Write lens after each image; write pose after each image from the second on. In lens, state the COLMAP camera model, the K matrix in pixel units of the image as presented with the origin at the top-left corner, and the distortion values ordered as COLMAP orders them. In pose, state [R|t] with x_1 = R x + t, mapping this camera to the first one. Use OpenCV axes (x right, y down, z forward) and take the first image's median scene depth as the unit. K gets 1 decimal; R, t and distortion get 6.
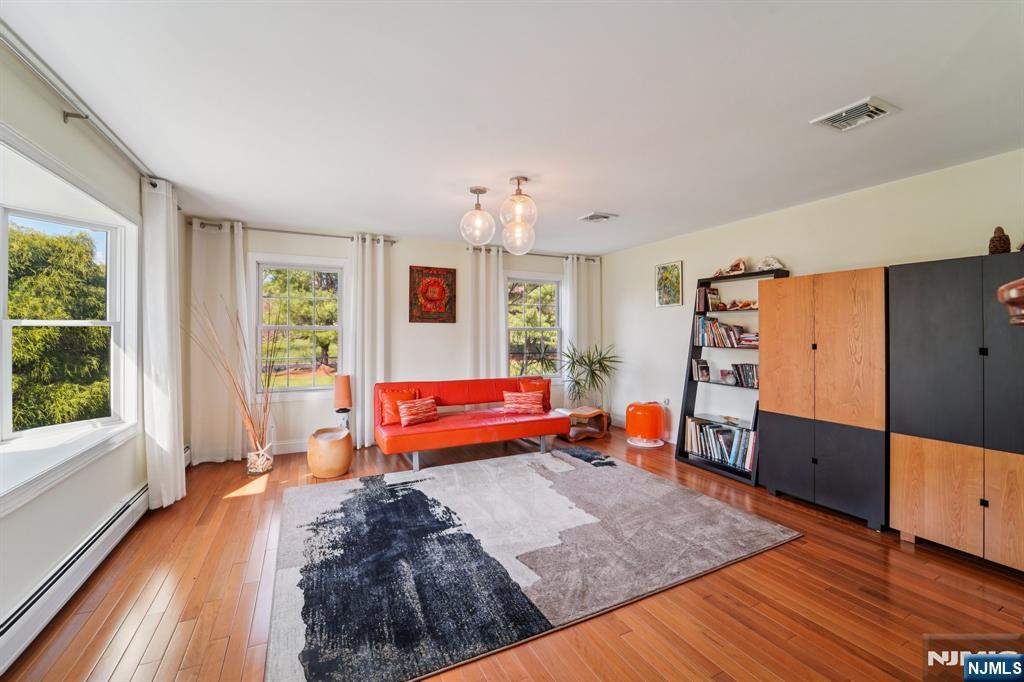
lens RADIAL K [[425.6, 0, 510.6], [0, 425.6, 317.5], [0, 0, 1]] dist [-0.021688, -0.000142]
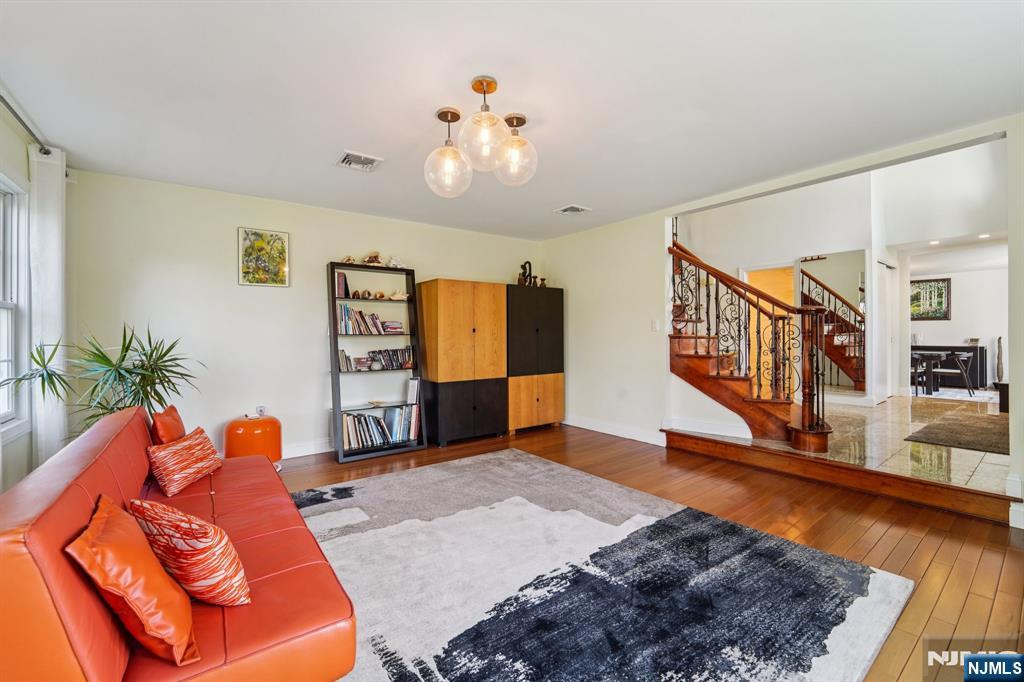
lens RADIAL K [[422.8, 0, 510.3], [0, 422.8, 336.3], [0, 0, 1]] dist [-0.024216, 0.000090]
pose [[-0.184190, -0.005916, 0.982873, -0.601504], [-0.026600, 0.999646, 0.001032, 0.068078], [-0.982531, -0.025954, -0.184282, 0.923414]]
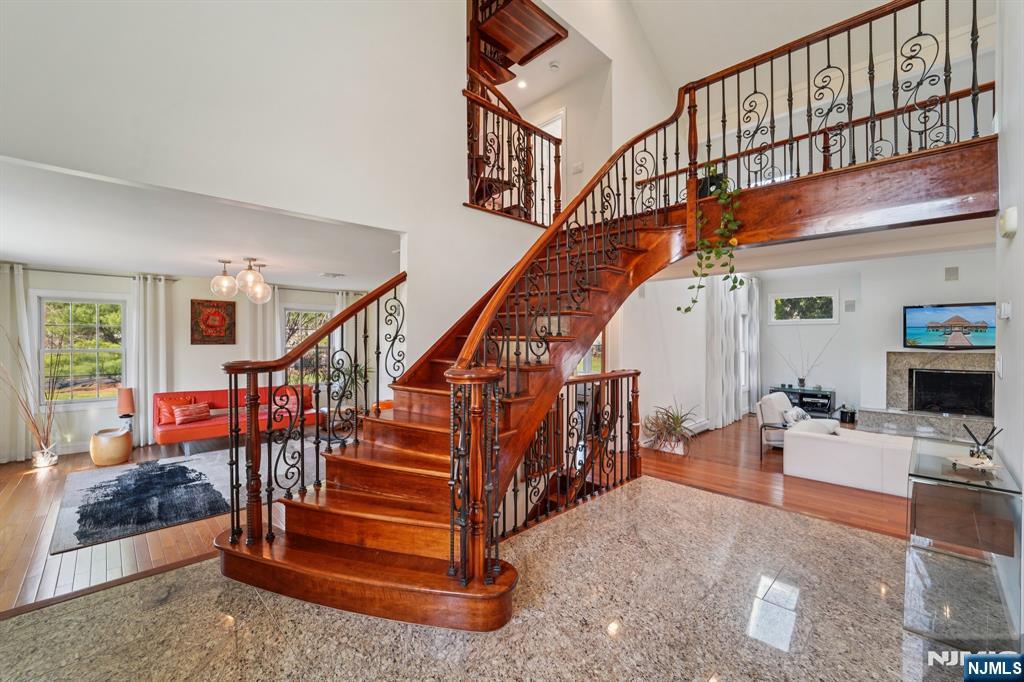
lens RADIAL K [[422.8, 0, 510.3], [0, 422.8, 336.3], [0, 0, 1]] dist [-0.024216, 0.000090]
pose [[0.948118, 0.002962, 0.317904, 0.345128], [-0.011789, 0.999596, 0.025848, -0.072904], [-0.317699, -0.028255, 0.947771, -0.606808]]
